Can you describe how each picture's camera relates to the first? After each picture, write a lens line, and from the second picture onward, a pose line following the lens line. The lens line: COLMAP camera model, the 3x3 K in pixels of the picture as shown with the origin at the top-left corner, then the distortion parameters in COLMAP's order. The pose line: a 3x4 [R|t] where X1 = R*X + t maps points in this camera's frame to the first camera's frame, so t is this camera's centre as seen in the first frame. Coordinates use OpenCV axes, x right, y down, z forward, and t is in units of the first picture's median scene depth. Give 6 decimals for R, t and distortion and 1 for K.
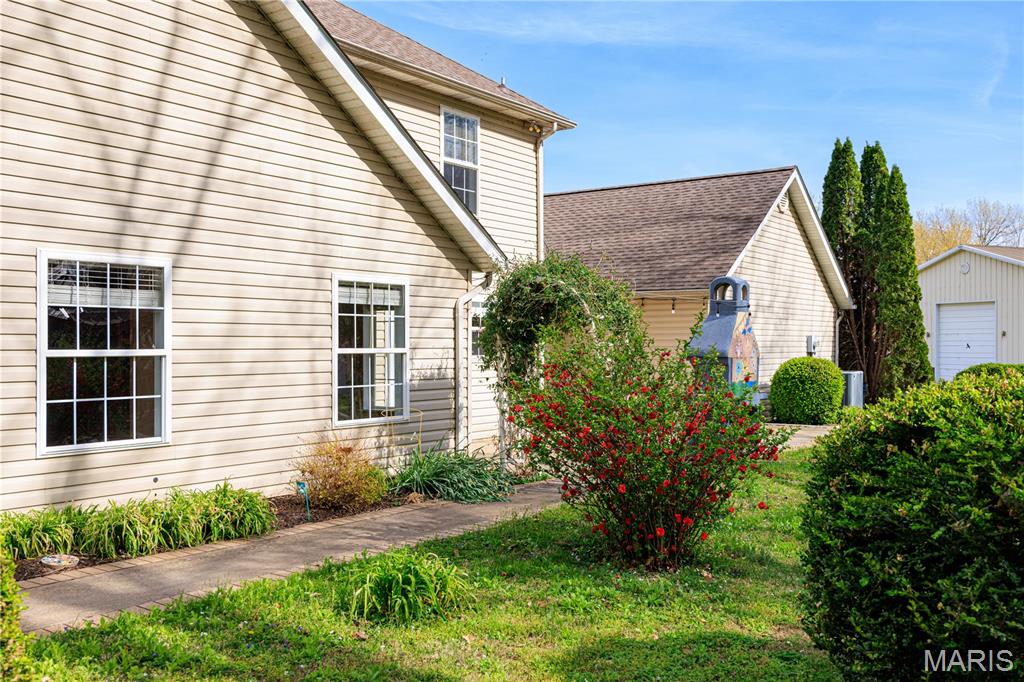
lens RADIAL K [[949.2, 0, 510.1], [0, 949.2, 324.7], [0, 0, 1]] dist [-0.013011, -0.009990]
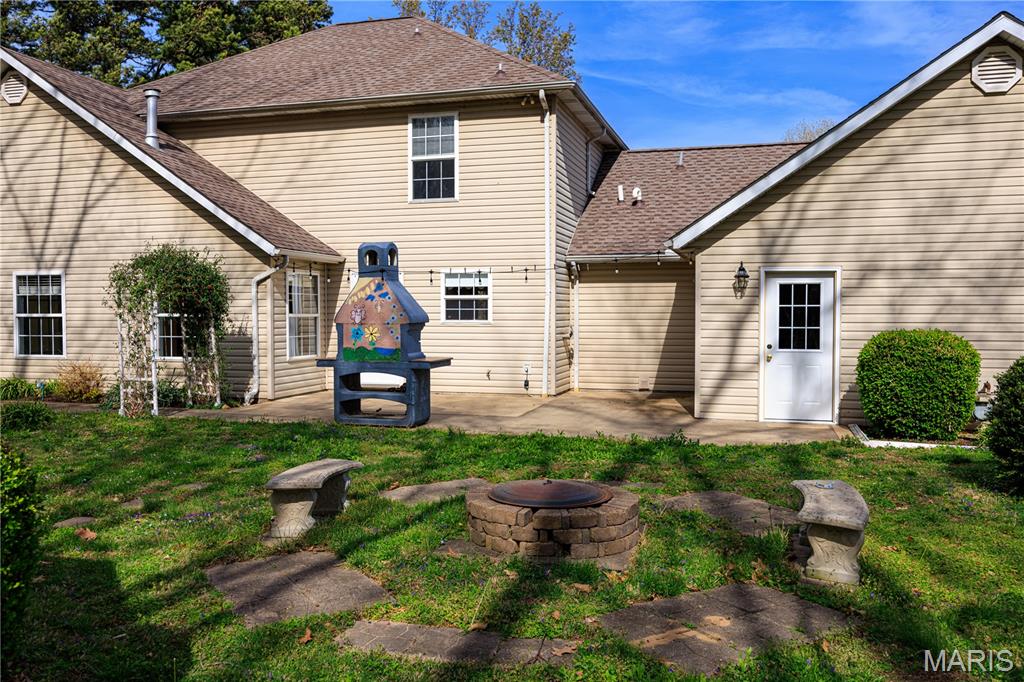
lens RADIAL K [[884.1, 0, 512.0], [0, 884.1, 341.0], [0, 0, 1]] dist [-0.012115, 0.000207]
pose [[0.325855, 0.018820, -0.945232, 1.671257], [0.016298, 0.999541, 0.025519, 0.049003], [0.945279, -0.023721, 0.325399, 1.206308]]
